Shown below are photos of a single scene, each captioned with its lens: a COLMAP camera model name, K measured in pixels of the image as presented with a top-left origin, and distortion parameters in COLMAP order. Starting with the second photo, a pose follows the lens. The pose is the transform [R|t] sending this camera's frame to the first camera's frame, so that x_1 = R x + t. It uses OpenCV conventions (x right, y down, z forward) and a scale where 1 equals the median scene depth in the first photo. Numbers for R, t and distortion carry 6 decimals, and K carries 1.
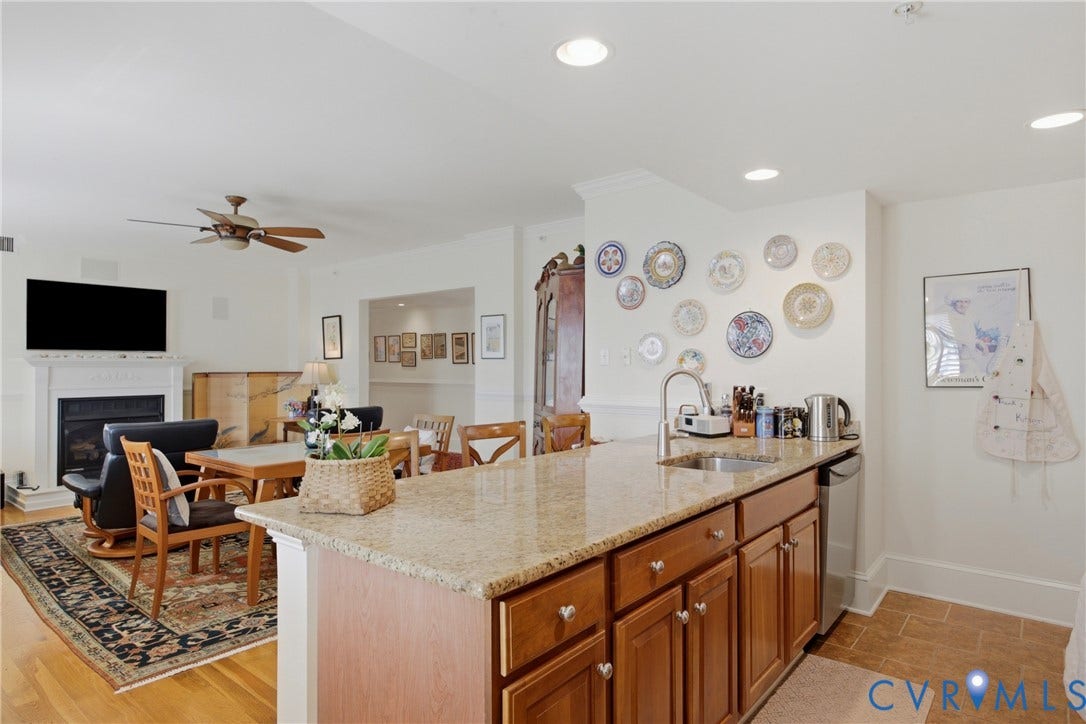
lens RADIAL K [[606.3, 0, 543.0], [0, 606.3, 362.0], [0, 0, 1]] dist [-0.000275, -0.000267]
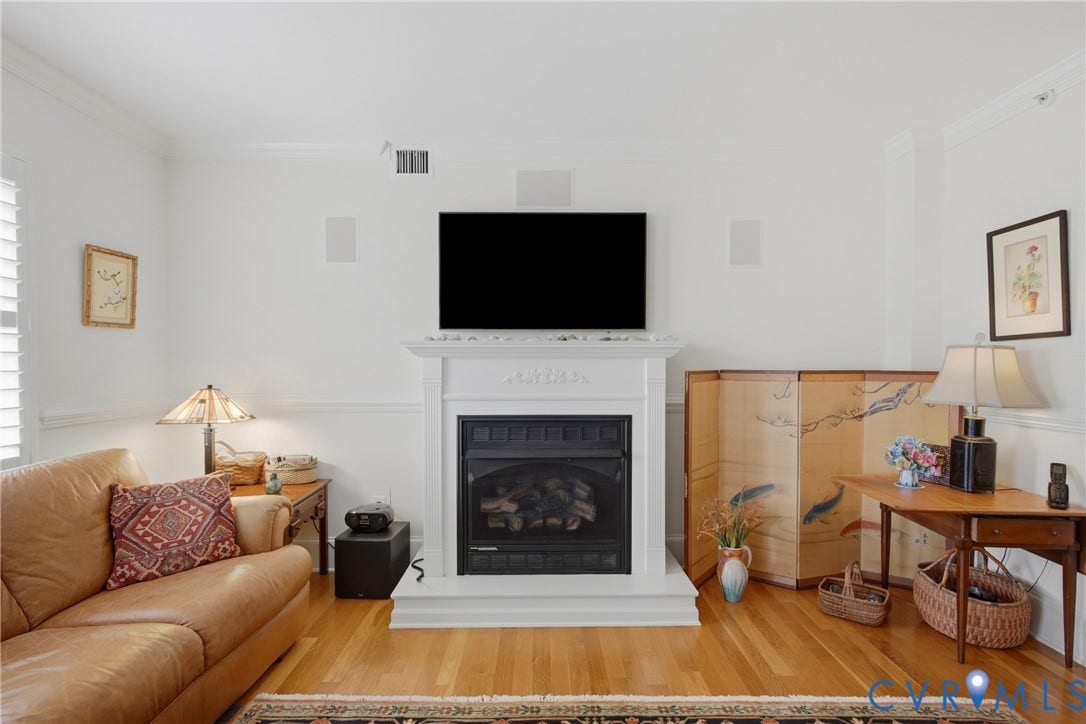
lens RADIAL K [[552.2, 0, 543.1], [0, 552.2, 367.1], [0, 0, 1]] dist [0.002365, 0.000796]
pose [[0.646738, 0.012079, -0.762616, -0.511620], [0.003722, 0.999813, 0.018992, 0.009830], [0.762703, -0.015122, 0.646572, 1.015540]]
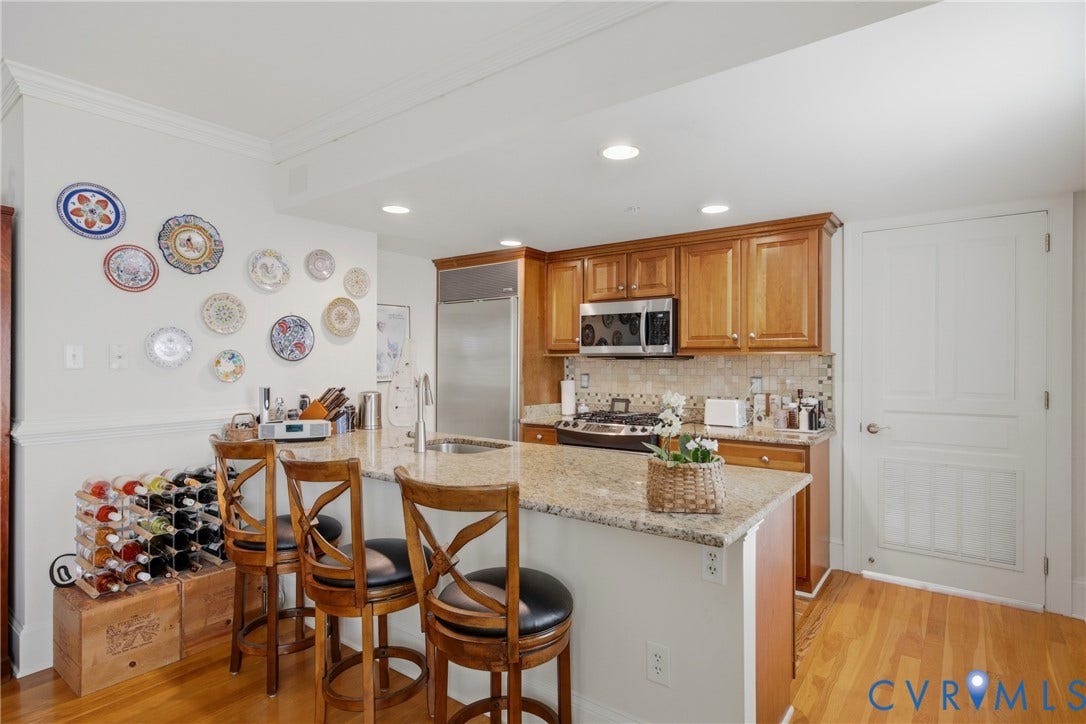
lens RADIAL K [[566.4, 0, 543.0], [0, 566.4, 362.0], [0, 0, 1]] dist [0.002070, 0.000269]
pose [[-0.050451, 0.000930, 0.998726, -0.533882], [-0.008829, 0.999960, -0.001378, -0.006296], [-0.998688, -0.008887, -0.050441, 0.528027]]
